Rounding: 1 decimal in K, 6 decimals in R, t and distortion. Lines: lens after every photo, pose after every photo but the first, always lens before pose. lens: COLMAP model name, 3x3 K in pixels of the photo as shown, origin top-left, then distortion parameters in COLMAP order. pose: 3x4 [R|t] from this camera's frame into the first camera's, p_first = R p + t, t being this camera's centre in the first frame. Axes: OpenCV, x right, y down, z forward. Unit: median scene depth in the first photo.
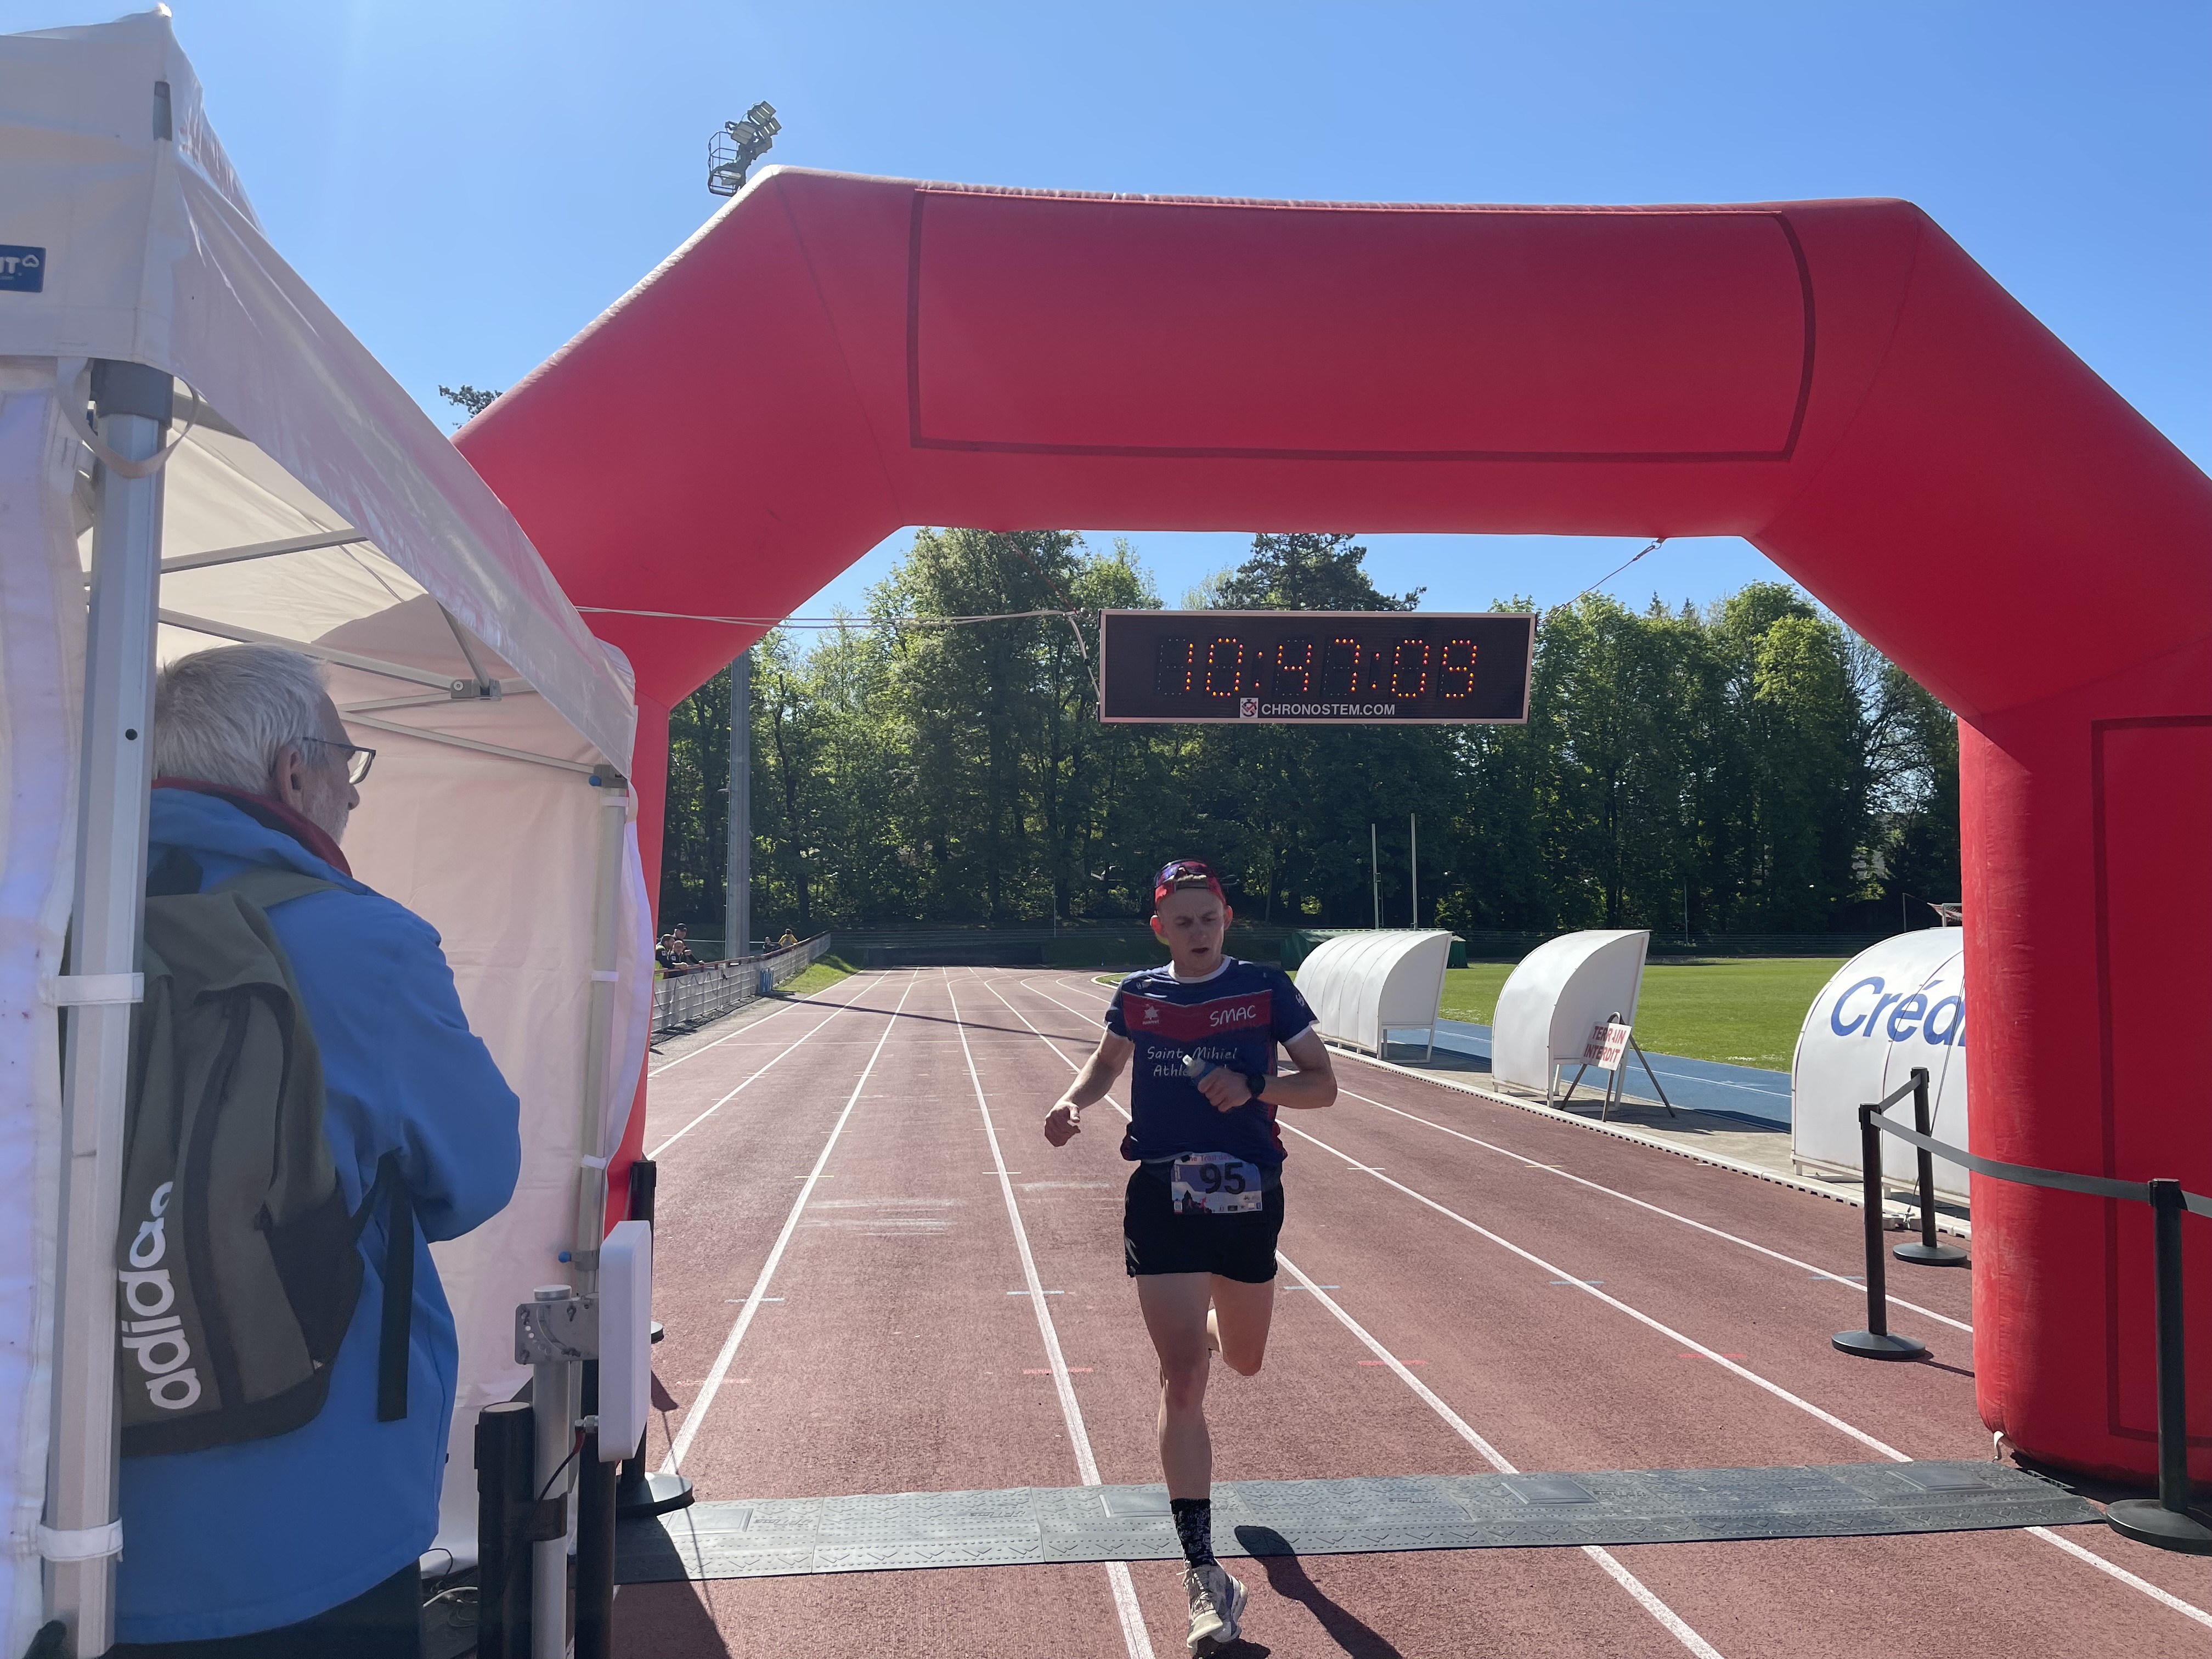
lens RADIAL K [[1648.8, 0, 1120.0], [0, 1648.8, 826.3], [0, 0, 1]] dist [0.082274, -0.109791]
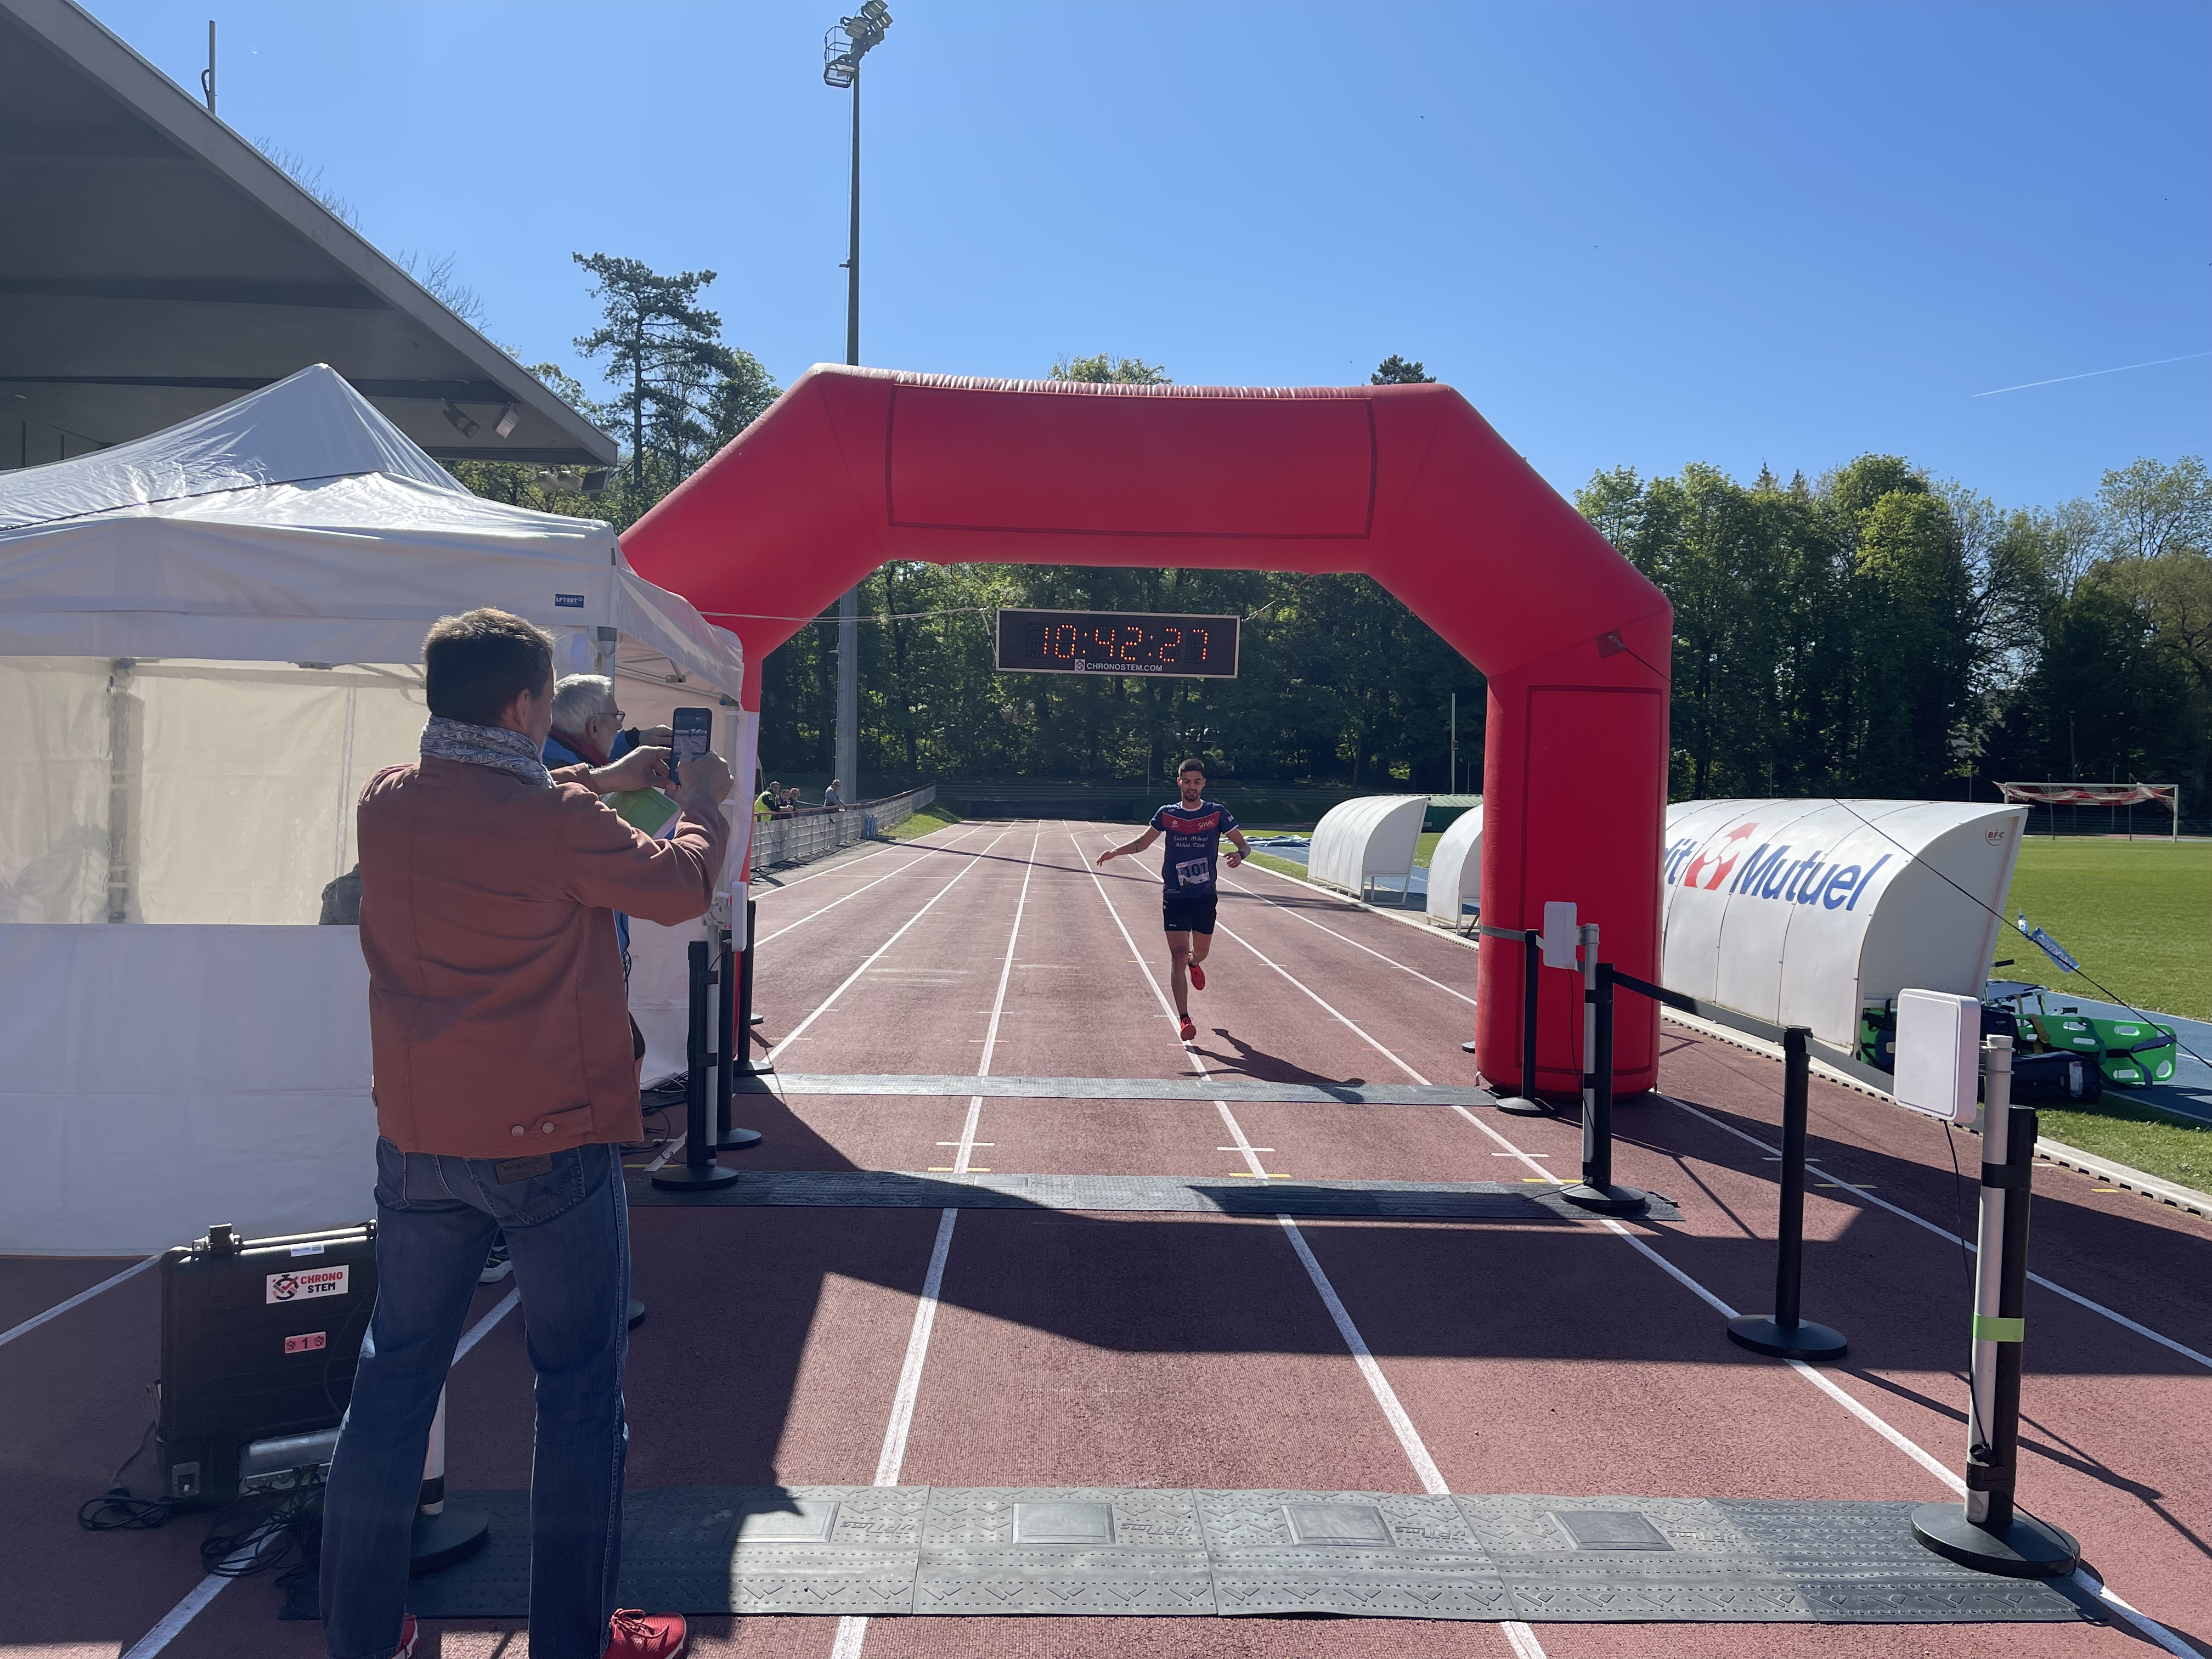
lens RADIAL K [[1770.9, 0, 1158.4], [0, 1770.9, 814.1], [0, 0, 1]] dist [0.097883, -0.146645]
pose [[0.997725, 0.026874, -0.061832, 0.086593], [-0.022032, 0.996733, 0.077702, -0.018696], [0.063718, -0.076163, 0.995057, -0.282684]]
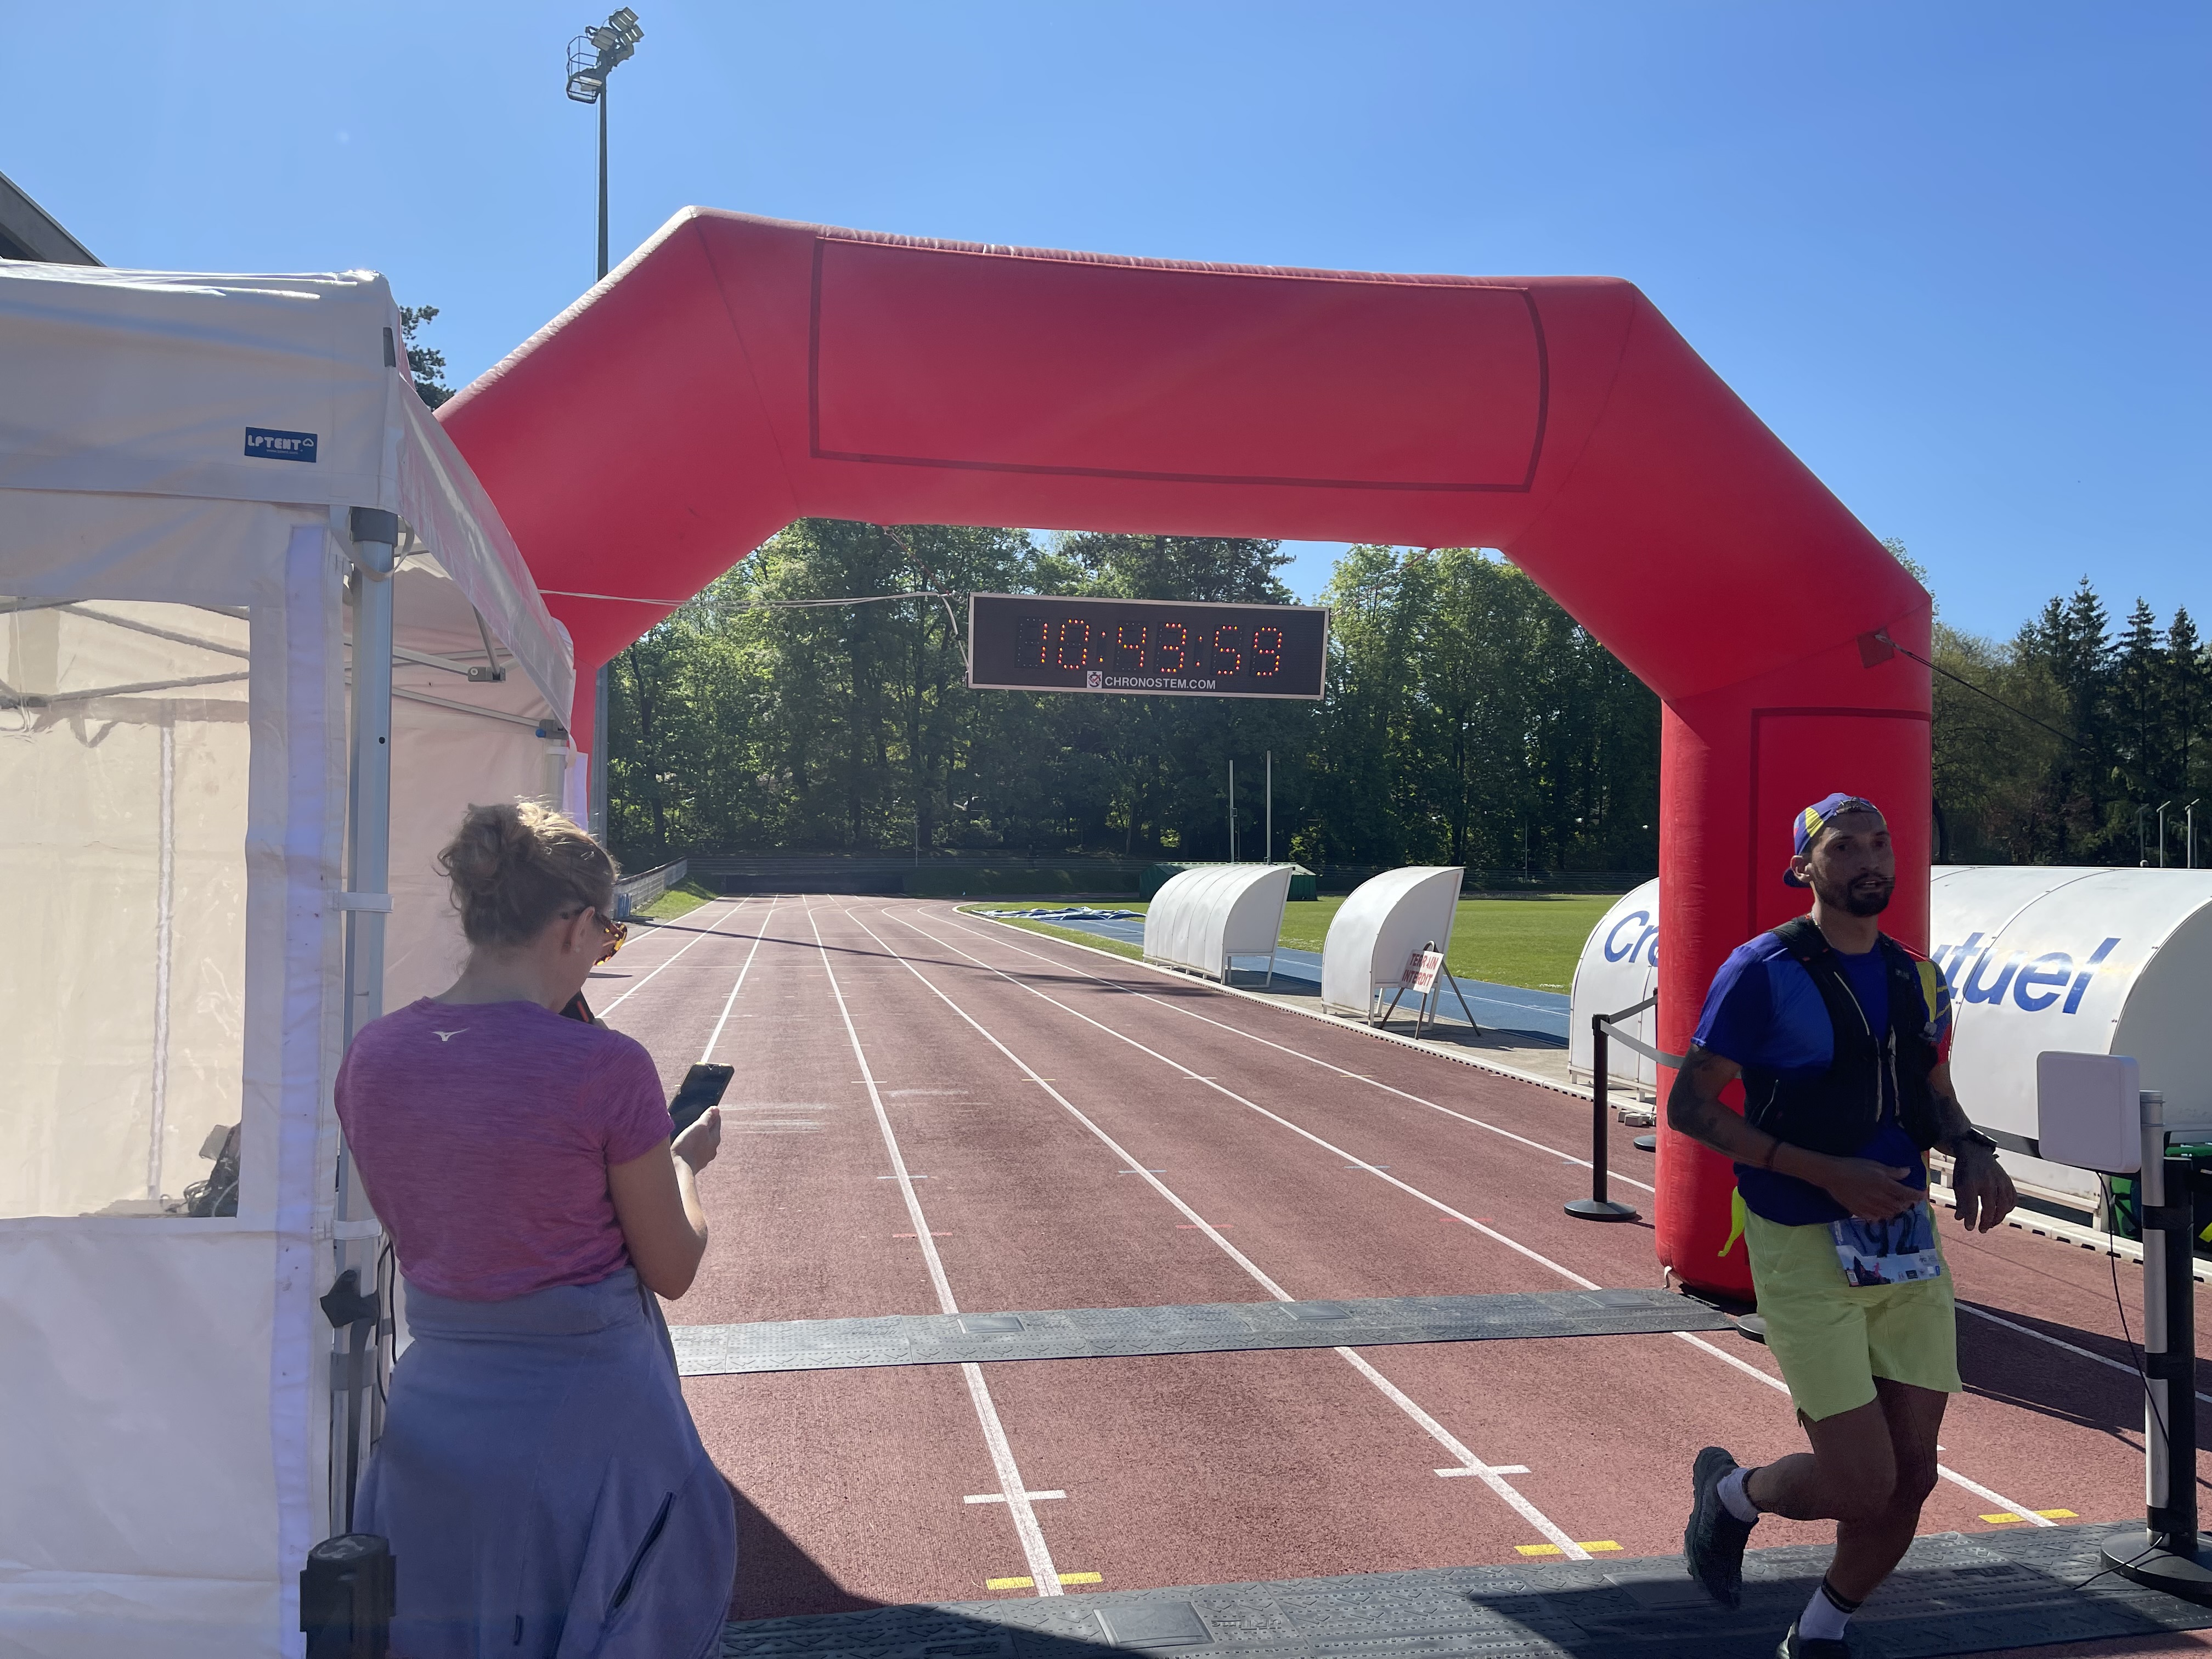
lens RADIAL K [[1678.3, 0, 1137.7], [0, 1678.3, 834.0], [0, 0, 1]] dist [0.078239, -0.115485]
pose [[0.995613, 0.015218, 0.092325, -0.000038], [-0.019542, 0.998745, 0.046113, -0.005311], [-0.091507, -0.047715, 0.994661, -0.068569]]
